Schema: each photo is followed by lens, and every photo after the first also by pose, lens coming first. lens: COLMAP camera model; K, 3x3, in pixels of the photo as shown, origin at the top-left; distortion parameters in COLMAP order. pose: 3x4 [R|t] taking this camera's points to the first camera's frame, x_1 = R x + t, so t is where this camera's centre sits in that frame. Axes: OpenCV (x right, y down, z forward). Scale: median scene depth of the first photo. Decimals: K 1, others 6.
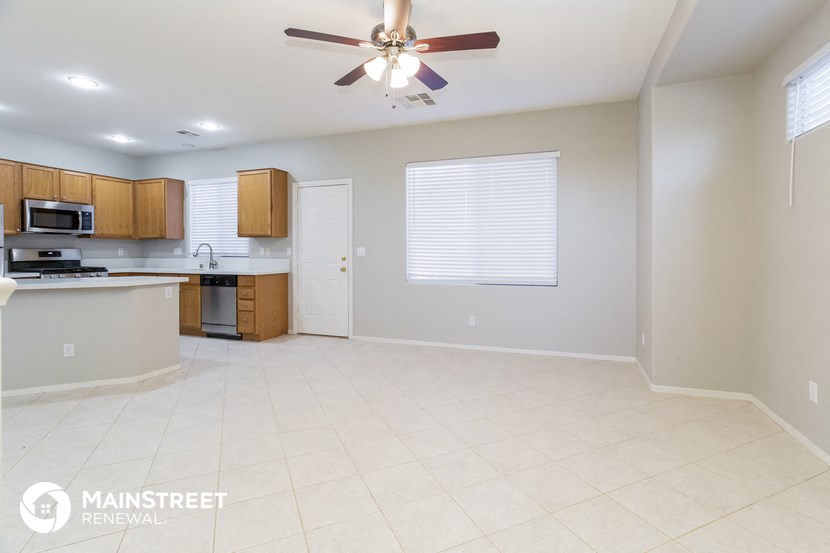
lens RADIAL K [[419.4, 0, 427.4], [0, 419.4, 246.6], [0, 0, 1]] dist [-0.001101, -0.000140]
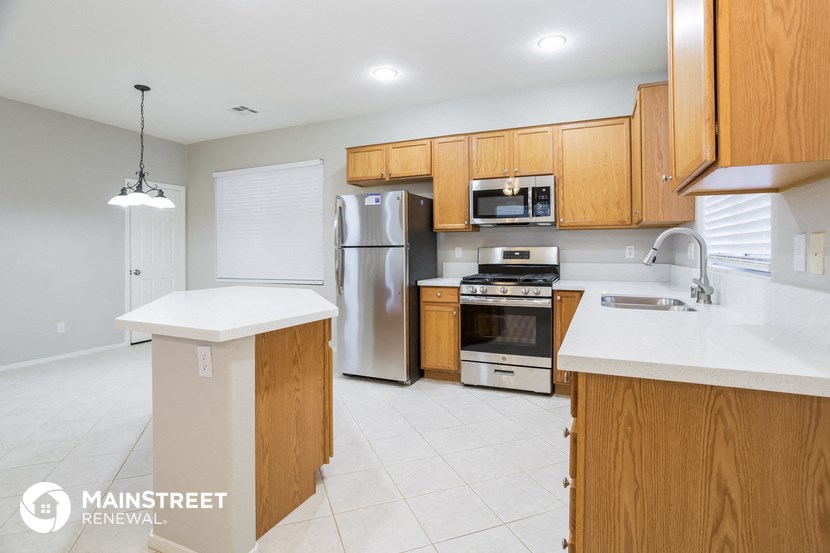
lens RADIAL K [[421.9, 0, 416.9], [0, 421.9, 258.8], [0, 0, 1]] dist [-0.024942, 0.001574]
pose [[-0.052197, 0.019667, -0.998443, -0.184705], [0.010055, 0.999766, 0.019167, 0.009047], [0.998586, -0.009038, -0.052383, 0.856147]]
